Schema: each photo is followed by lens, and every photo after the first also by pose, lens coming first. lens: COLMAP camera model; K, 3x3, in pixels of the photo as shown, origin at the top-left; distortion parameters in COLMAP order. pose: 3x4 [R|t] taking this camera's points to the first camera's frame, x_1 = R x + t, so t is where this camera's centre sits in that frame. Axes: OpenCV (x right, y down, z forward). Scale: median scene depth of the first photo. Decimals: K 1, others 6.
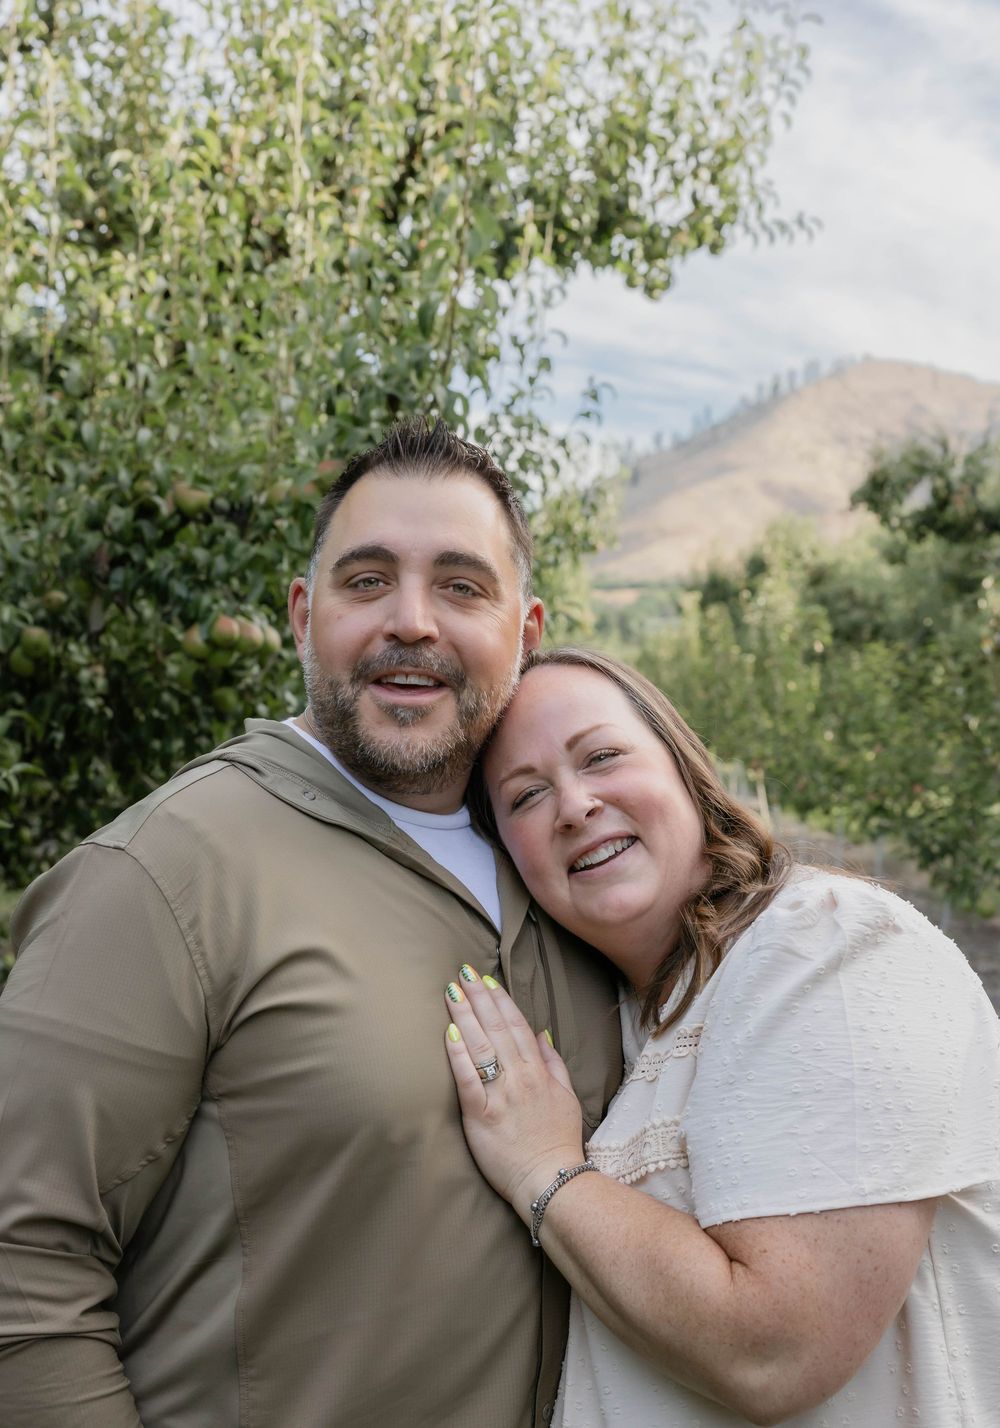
lens RADIAL K [[2073.8, 0, 505.0], [0, 2073.8, 771.9], [0, 0, 1]] dist [0.017861, -0.034118]
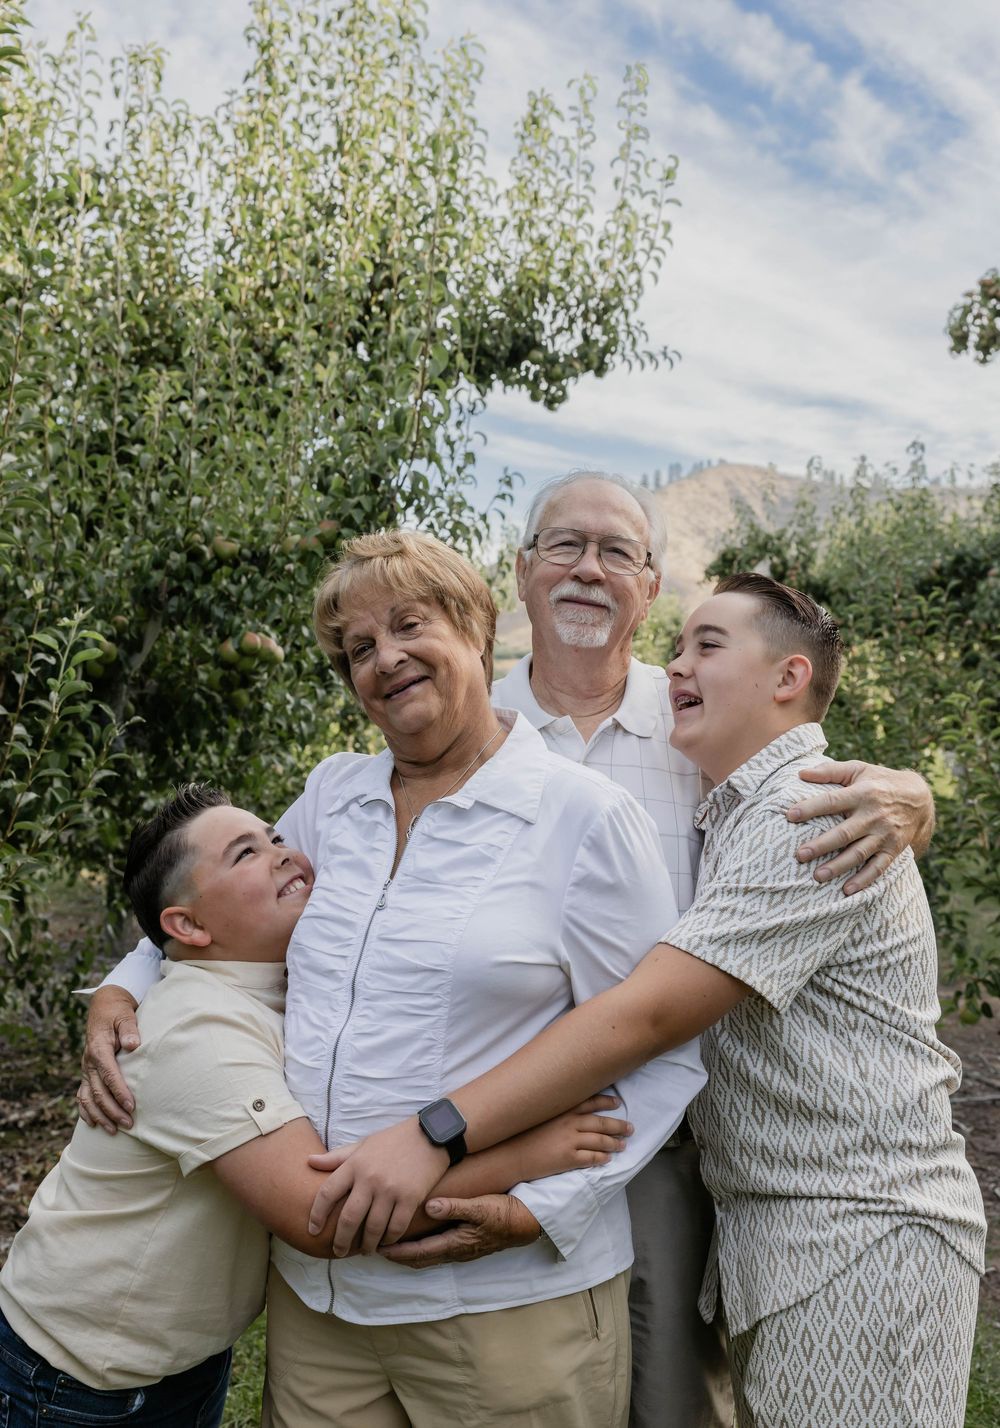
lens RADIAL K [[1820.0, 0, 500.0], [0, 1820.0, 714.0], [0, 0, 1]] dist [0.005406, 0.033418]
pose [[0.998672, 0.008677, 0.050787, -0.018553], [-0.005786, 0.998369, -0.056793, 0.028947], [-0.051197, 0.056424, 0.997093, -0.131289]]
